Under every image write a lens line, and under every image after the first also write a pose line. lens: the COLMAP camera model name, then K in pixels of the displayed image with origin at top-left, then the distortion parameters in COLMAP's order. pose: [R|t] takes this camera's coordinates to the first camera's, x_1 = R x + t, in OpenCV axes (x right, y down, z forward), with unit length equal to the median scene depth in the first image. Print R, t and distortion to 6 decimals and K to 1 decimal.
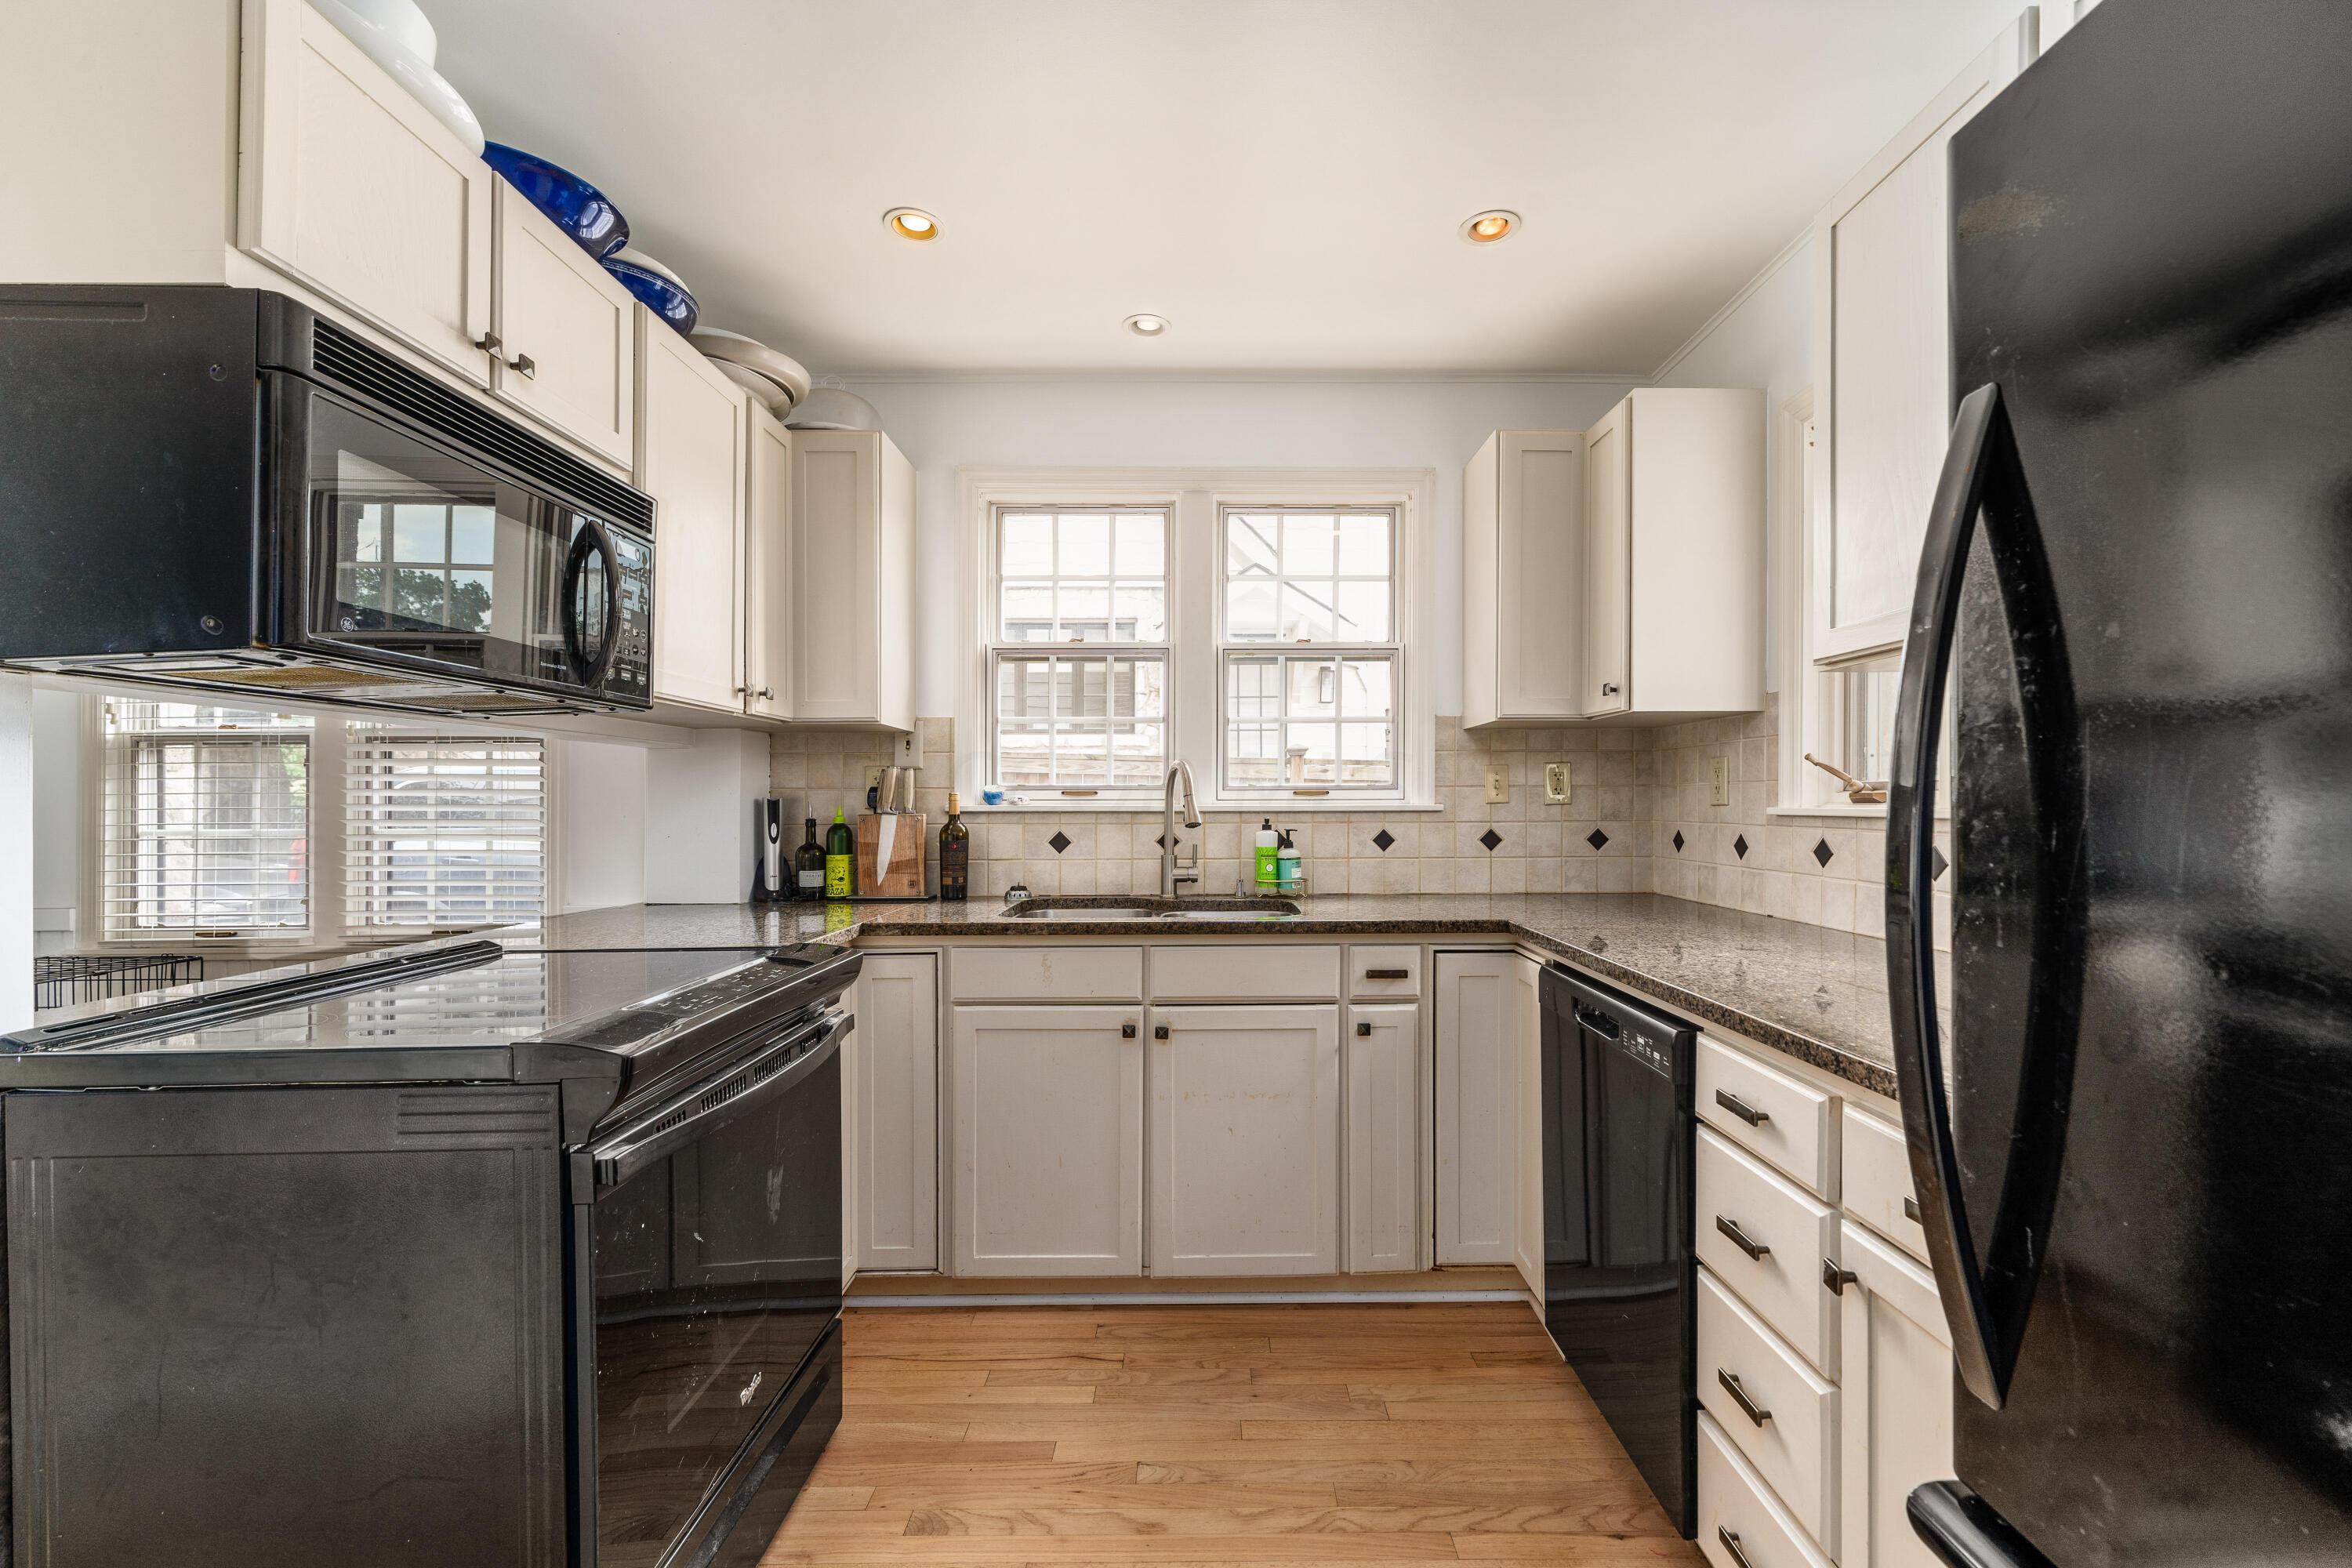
lens RADIAL K [[986.5, 0, 1186.1], [0, 986.5, 797.1], [0, 0, 1]] dist [-0.001754, 0.000401]
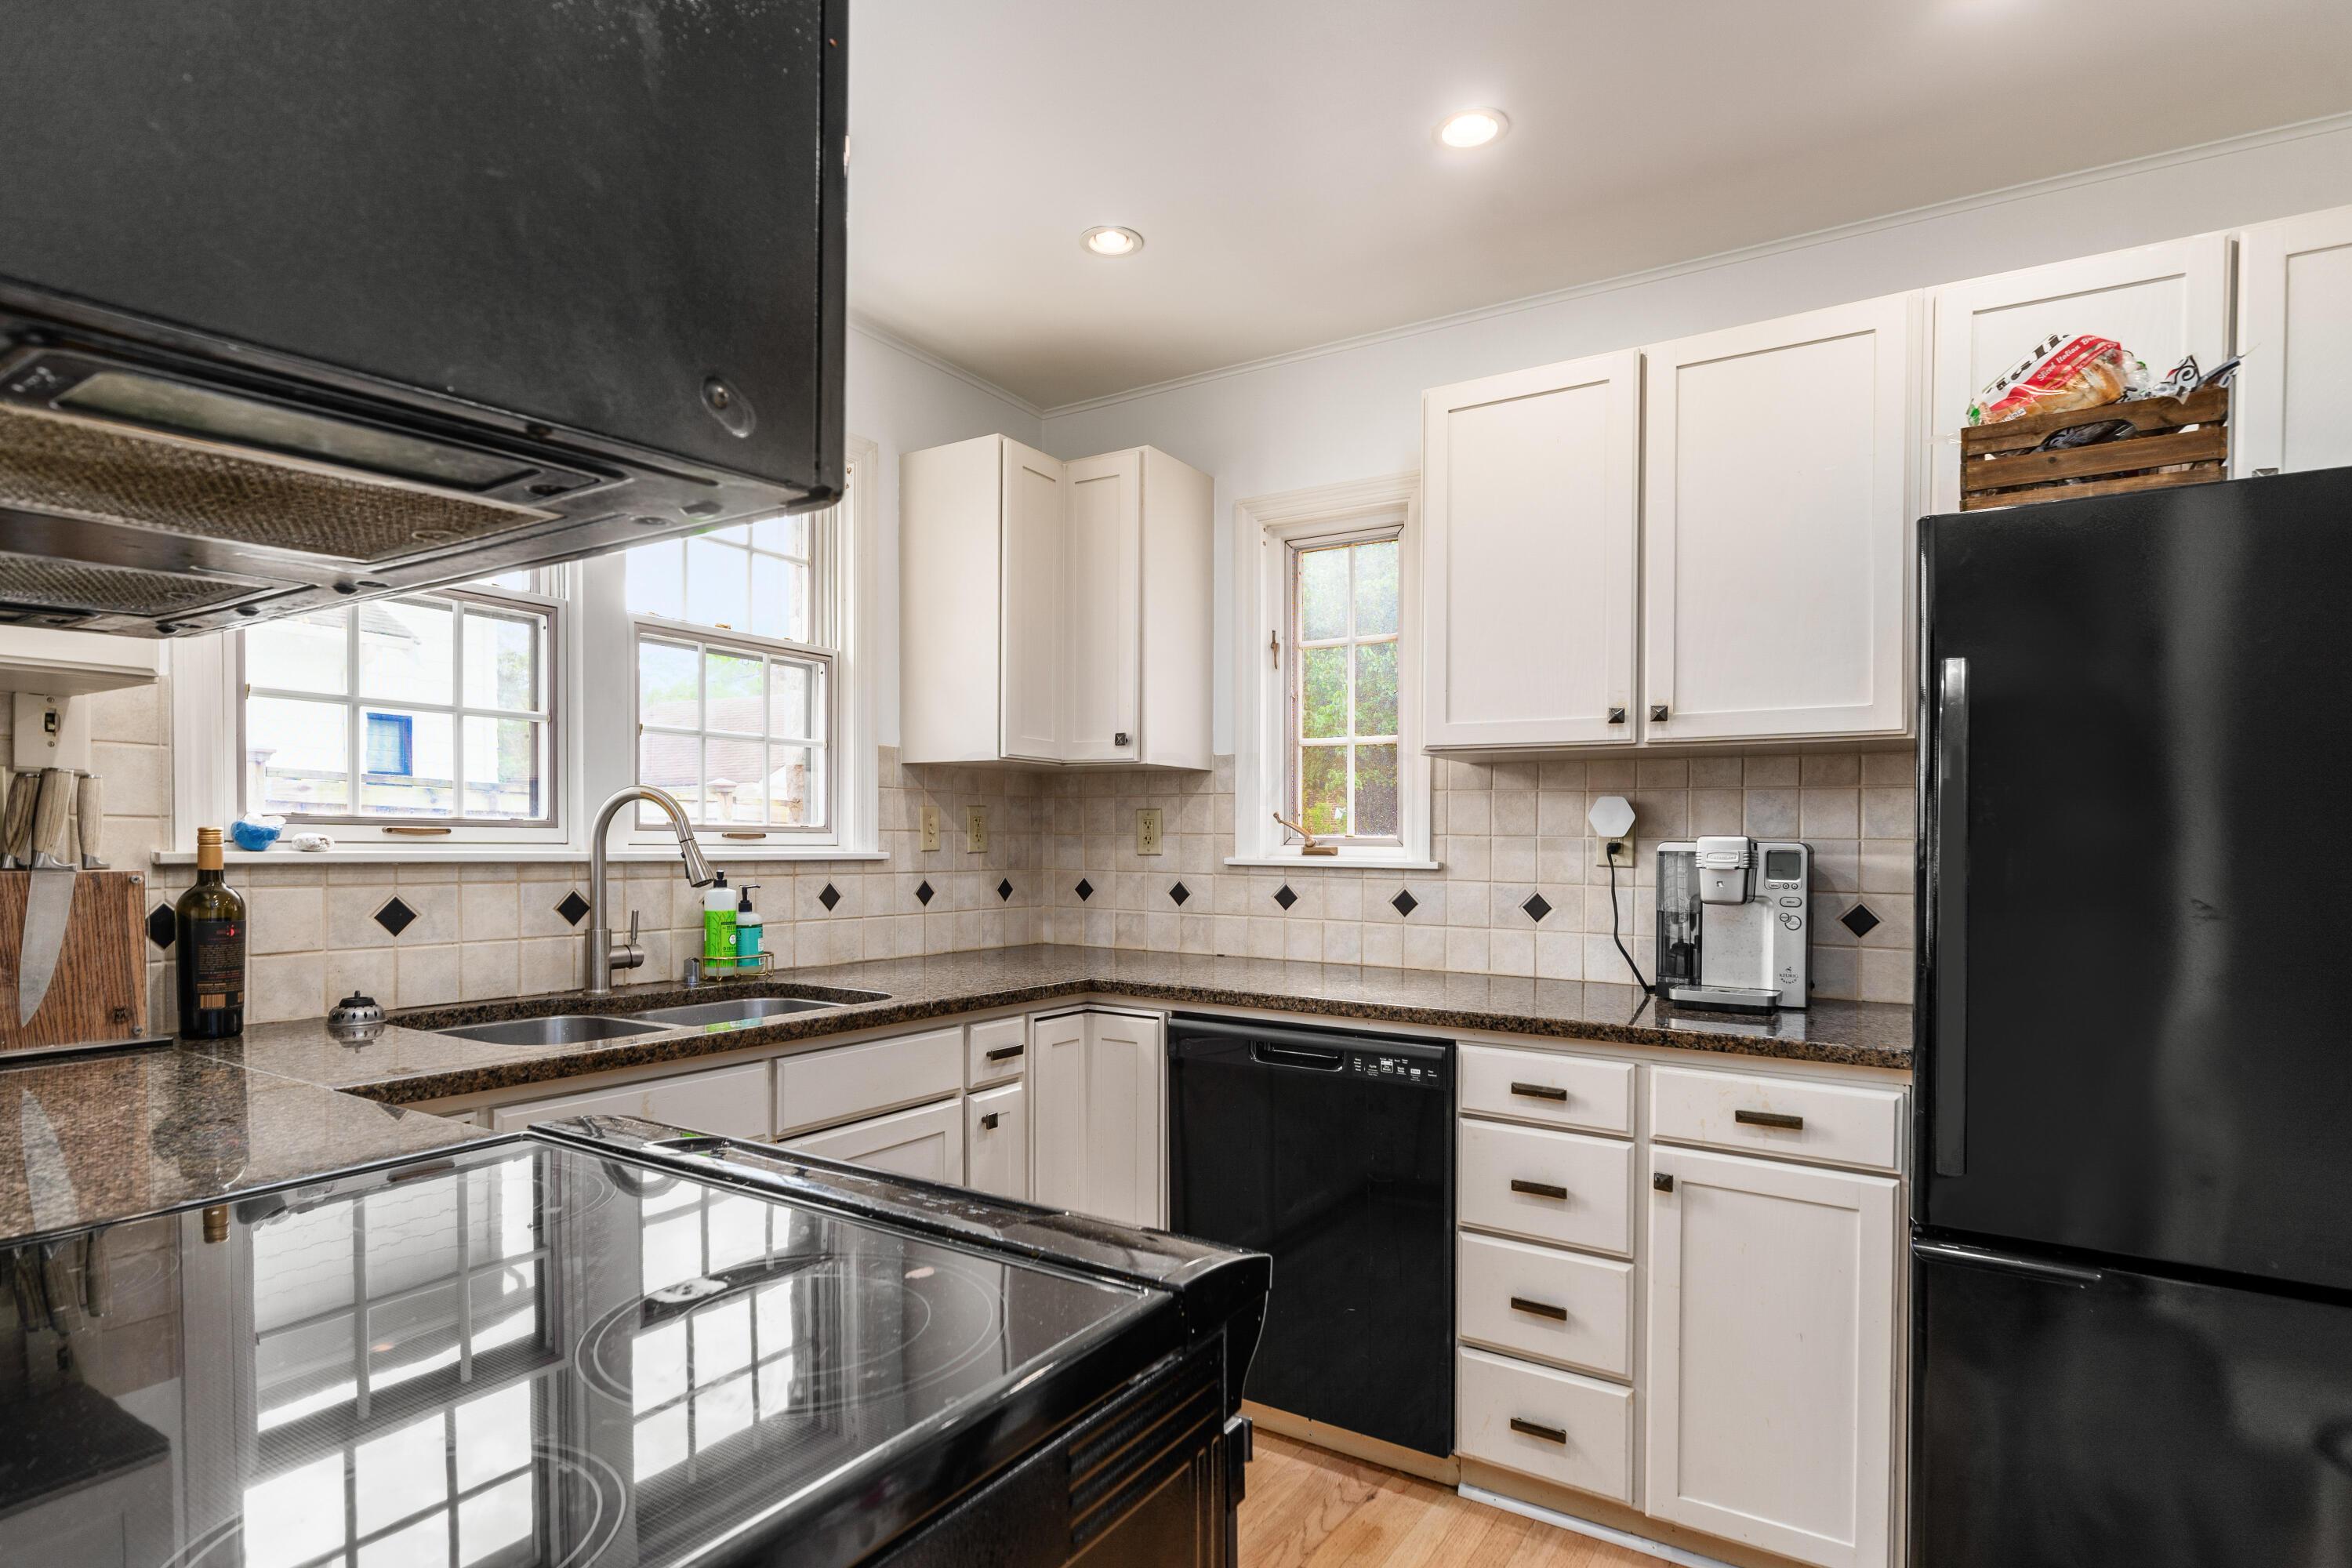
lens RADIAL K [[1215.7, 0, 1159.1], [0, 1215.7, 855.0], [0, 0, 1]] dist [0.002559, 0.000245]
pose [[0.544261, 0.000836, 0.838915, -0.485759], [-0.015284, 0.999843, 0.008920, -0.002954], [-0.838776, -0.017677, 0.544189, 0.250589]]
